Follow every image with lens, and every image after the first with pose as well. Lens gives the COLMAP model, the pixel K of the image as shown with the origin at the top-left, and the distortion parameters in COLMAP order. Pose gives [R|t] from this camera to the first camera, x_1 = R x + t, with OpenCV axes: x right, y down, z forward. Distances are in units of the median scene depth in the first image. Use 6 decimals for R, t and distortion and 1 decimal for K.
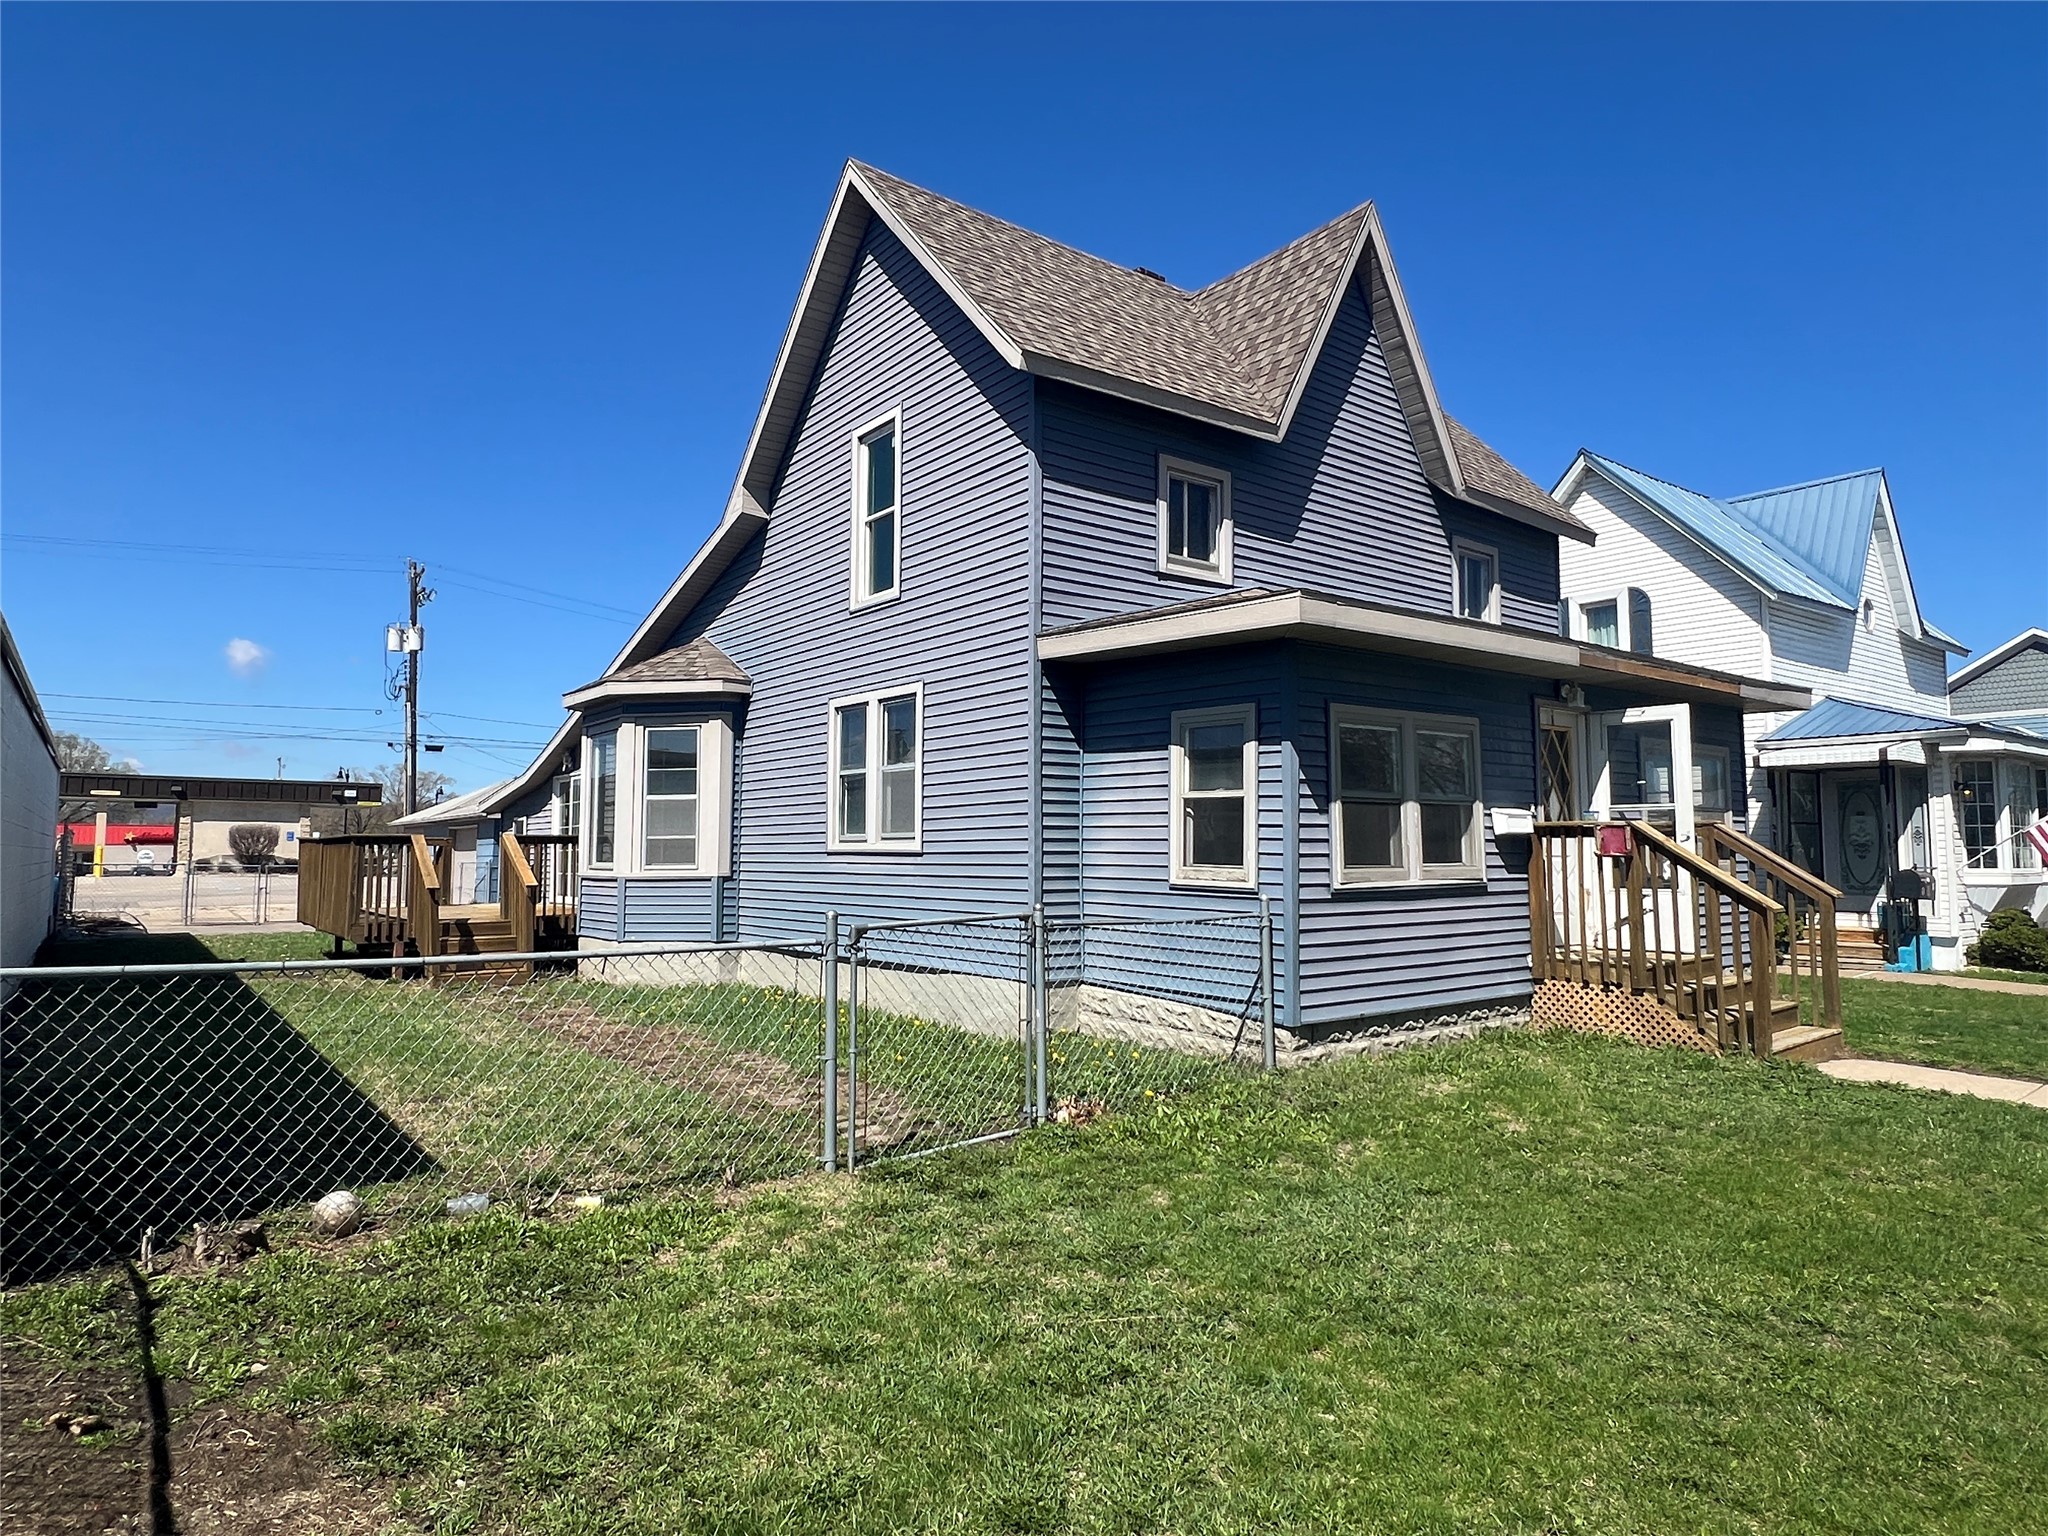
lens RADIAL K [[1206.2, 0, 1024.0], [0, 1206.2, 768.0], [0, 0, 1]] dist [-0.014172, -0.001069]
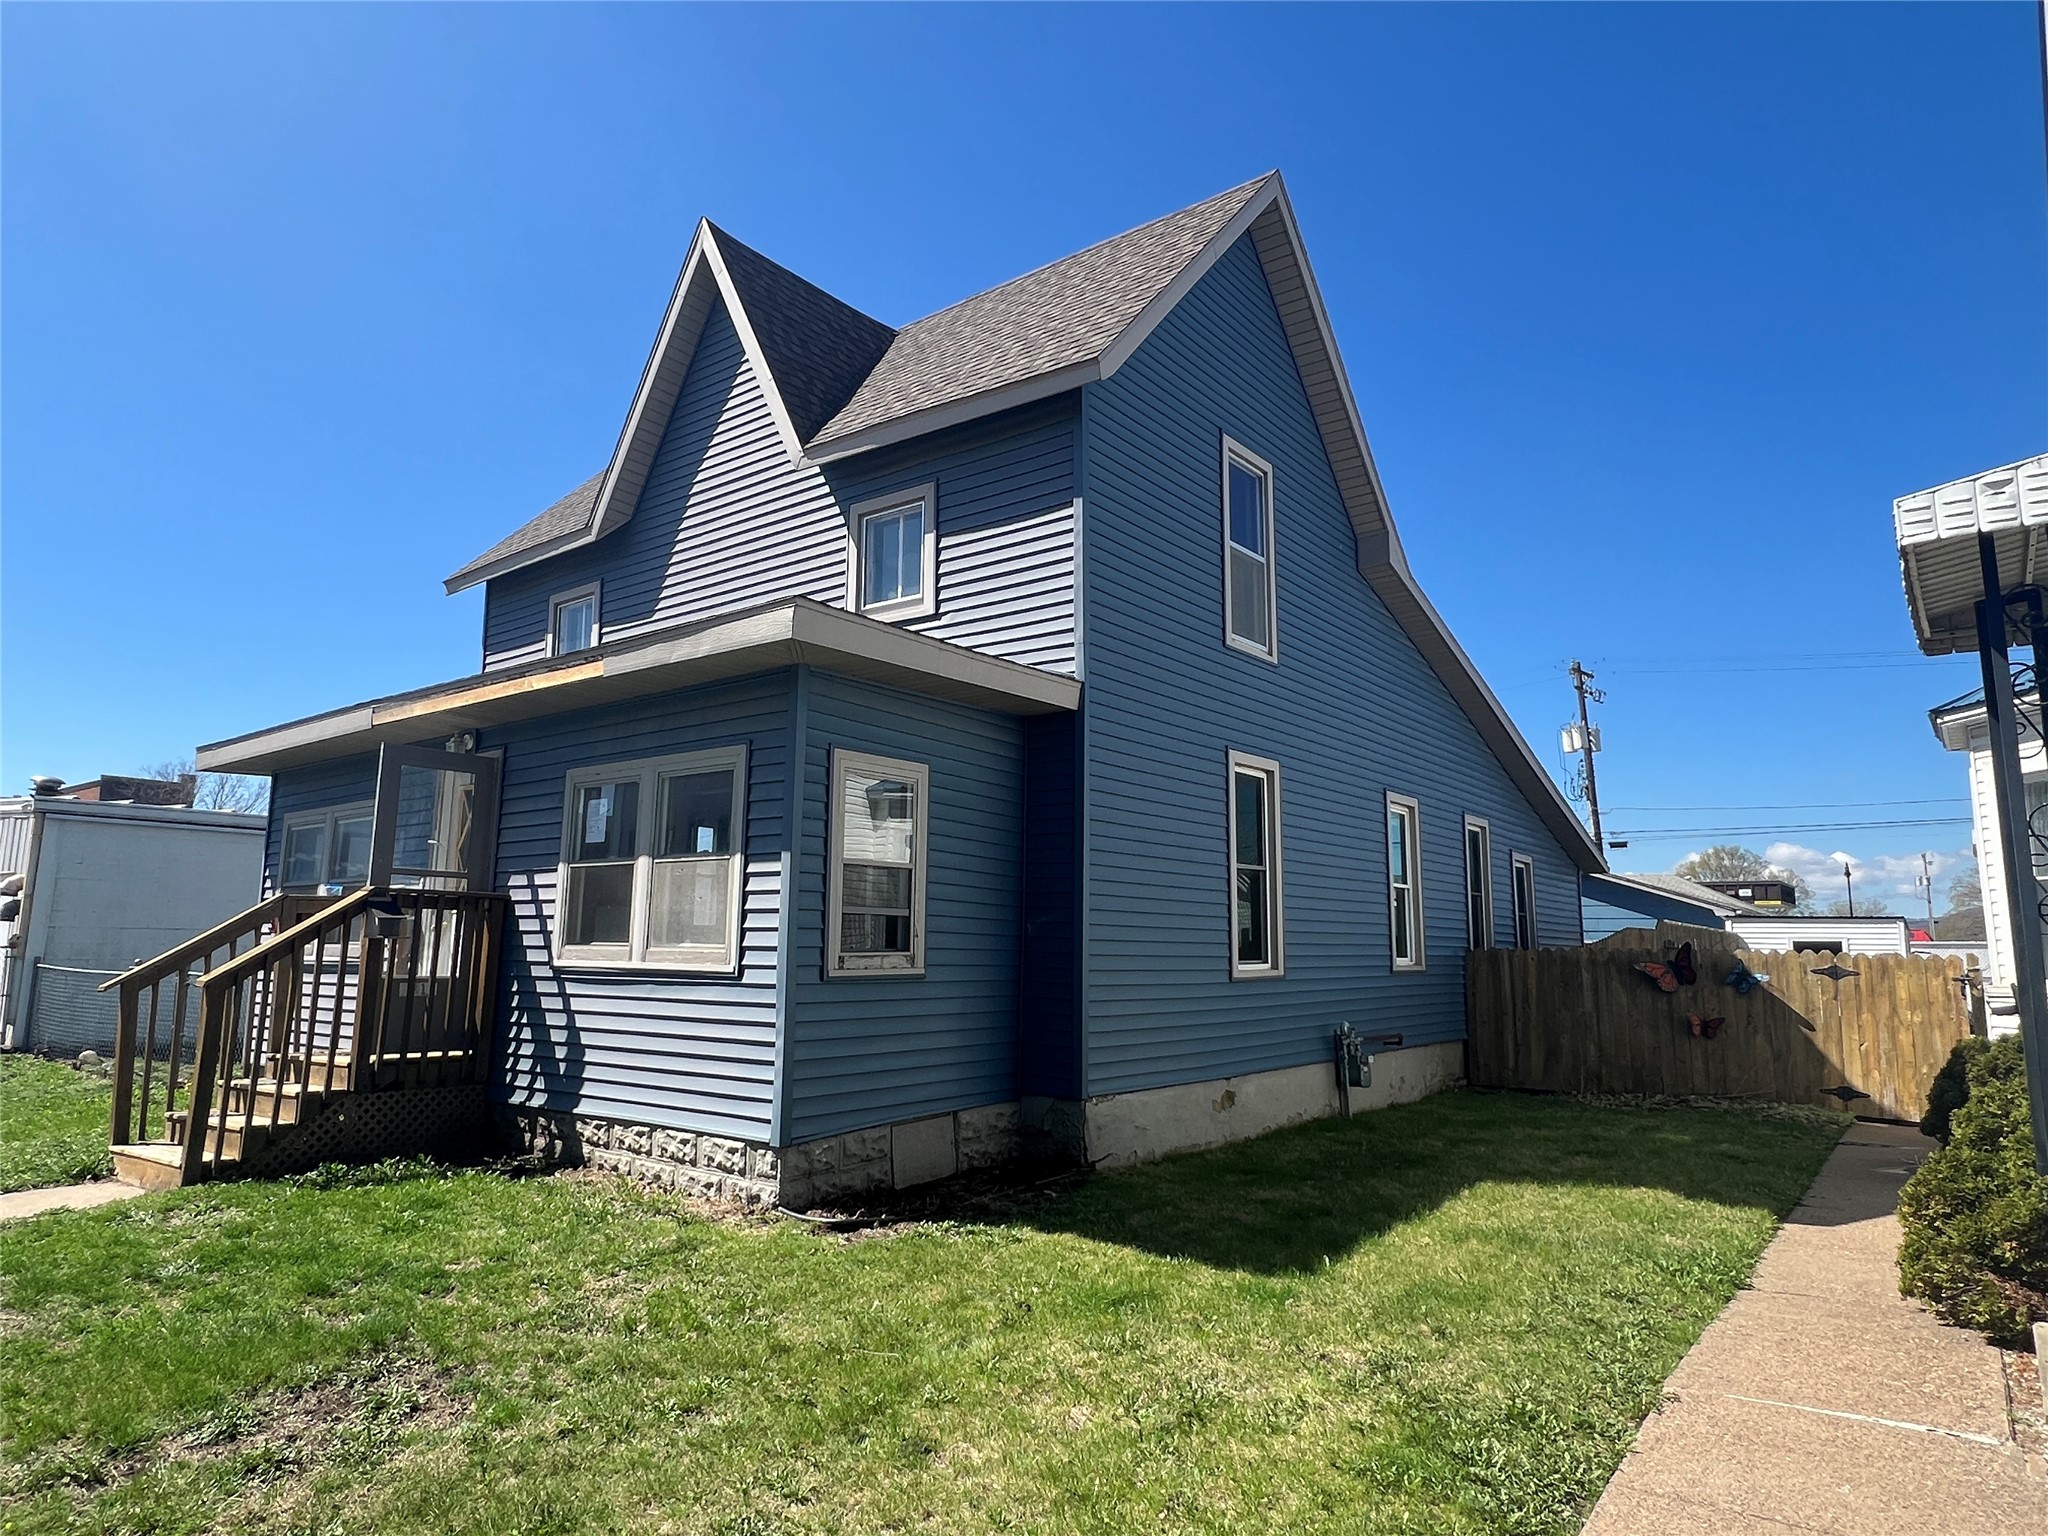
lens RADIAL K [[1206.2, 0, 1024.0], [0, 1206.2, 768.0], [0, 0, 1]] dist [-0.014172, -0.001069]
pose [[0.248396, -0.139919, -0.958500, 1.076321], [0.055174, 0.989950, -0.130212, 0.072009], [0.967086, -0.020540, 0.253620, 0.909125]]
